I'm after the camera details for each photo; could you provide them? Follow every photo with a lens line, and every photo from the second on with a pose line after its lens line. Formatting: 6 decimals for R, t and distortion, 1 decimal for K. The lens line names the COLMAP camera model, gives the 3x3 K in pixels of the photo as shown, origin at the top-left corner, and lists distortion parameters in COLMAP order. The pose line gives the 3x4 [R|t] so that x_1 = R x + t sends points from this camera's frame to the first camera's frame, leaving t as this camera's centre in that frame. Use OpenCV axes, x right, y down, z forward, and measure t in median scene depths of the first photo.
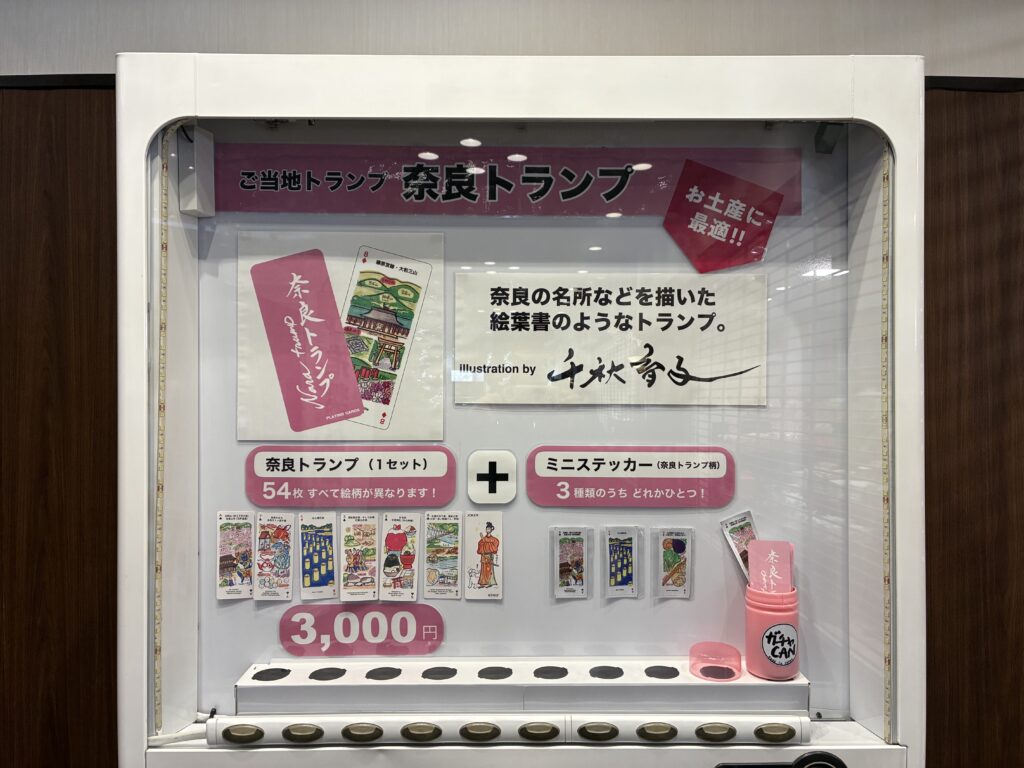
lens RADIAL K [[777.9, 0, 514.8], [0, 777.9, 375.9], [0, 0, 1]] dist [0.047109, -0.048772]
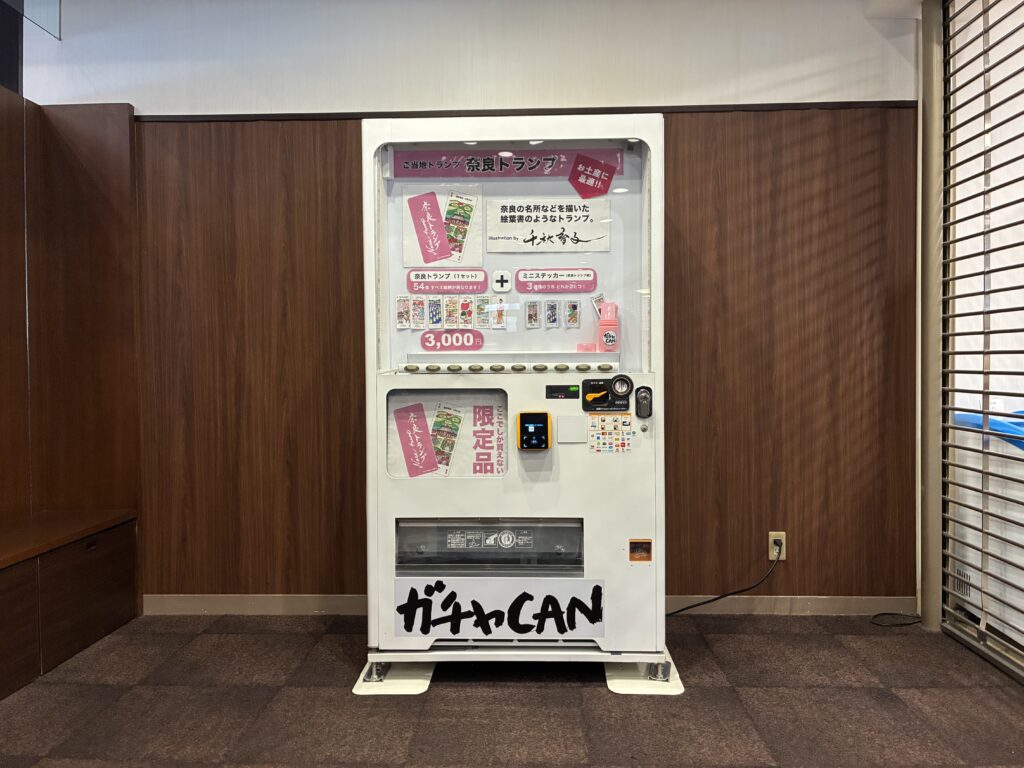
lens RADIAL K [[777.9, 0, 514.0], [0, 777.9, 392.4], [0, 0, 1]] dist [0.047109, -0.048772]
pose [[0.998781, -0.003954, -0.049203, 0.135396], [0.006037, 0.999088, 0.042260, 0.389041], [0.048991, -0.042505, 0.997894, -1.571869]]
